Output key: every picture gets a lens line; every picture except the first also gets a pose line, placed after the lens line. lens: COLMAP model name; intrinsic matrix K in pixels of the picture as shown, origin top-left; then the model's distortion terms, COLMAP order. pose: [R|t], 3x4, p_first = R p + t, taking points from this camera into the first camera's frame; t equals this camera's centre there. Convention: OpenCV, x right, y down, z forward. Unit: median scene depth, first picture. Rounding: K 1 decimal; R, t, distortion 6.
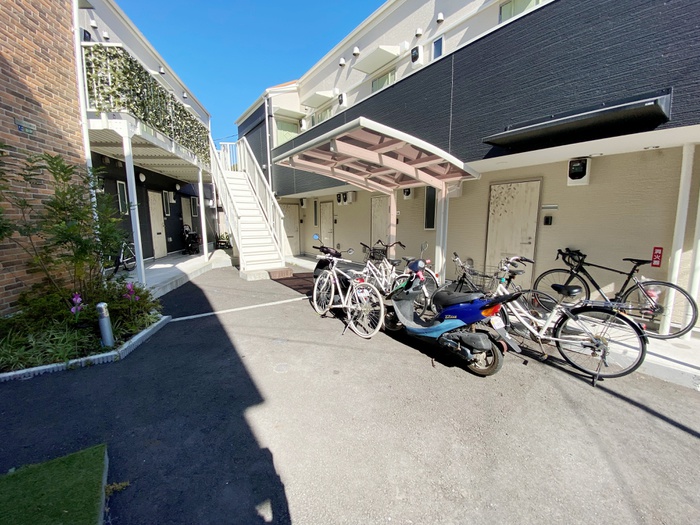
lens RADIAL K [[286.8, 0, 346.9], [0, 286.8, 265.3], [0, 0, 1]] dist [0.002006, -0.011338]
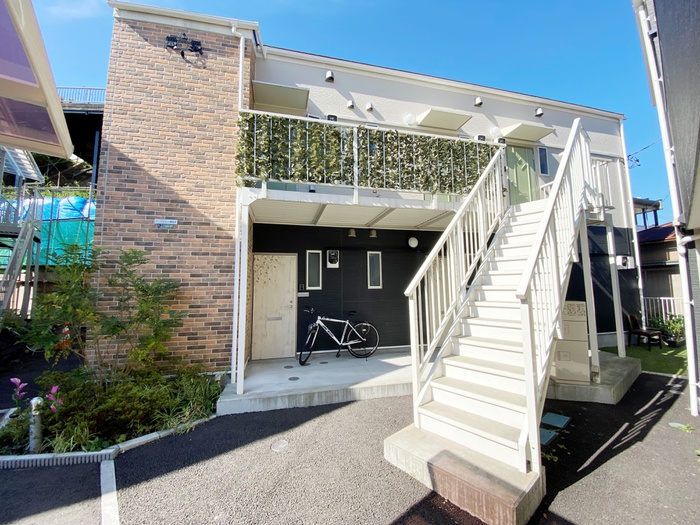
lens RADIAL K [[286.8, 0, 346.3], [0, 286.8, 261.5], [0, 0, 1]] dist [0.002006, -0.011338]
pose [[0.085054, -0.094007, -0.991932, 0.059412], [-0.141934, 0.984244, -0.105449, -0.138745], [0.986215, 0.149758, 0.070371, 0.752591]]
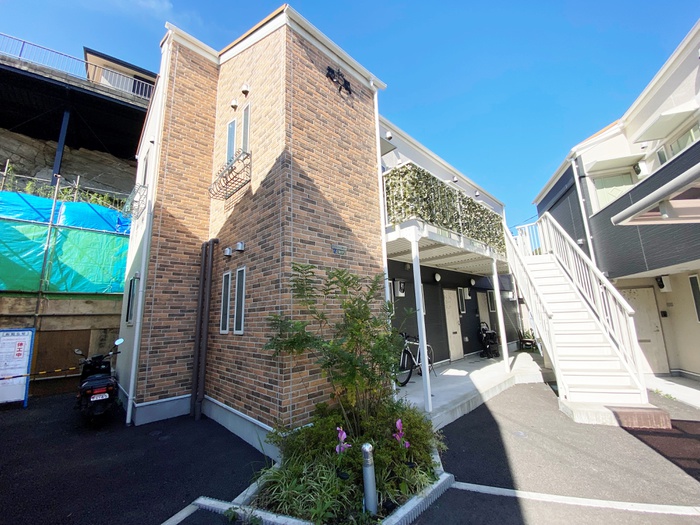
lens RADIAL K [[286.8, 0, 347.8], [0, 286.8, 261.6], [0, 0, 1]] dist [0.002006, -0.011338]
pose [[0.575531, -0.170040, -0.799906, -0.069945], [-0.092587, 0.958306, -0.270328, -0.053072], [0.812522, 0.229643, 0.535791, 0.171651]]
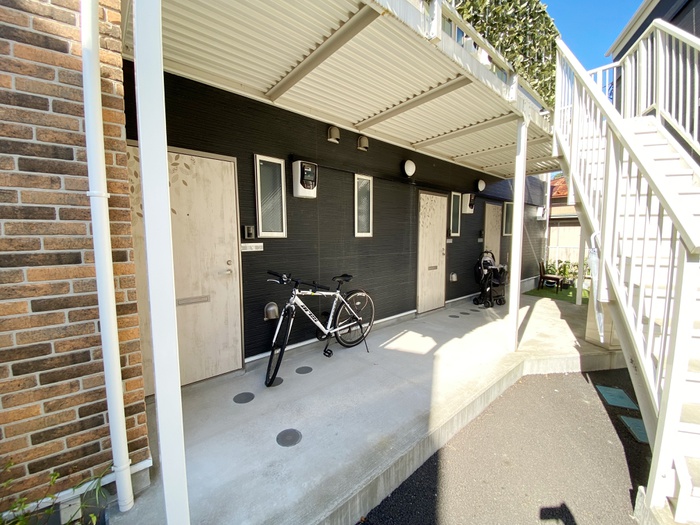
lens RADIAL K [[286.8, 0, 348.3], [0, 286.8, 266.7], [0, 0, 1]] dist [0.002006, -0.011338]
pose [[0.530188, 0.081550, -0.843949, -0.300423], [-0.123122, 0.992219, 0.018529, -0.114789], [0.838893, 0.094085, 0.536103, 0.621477]]
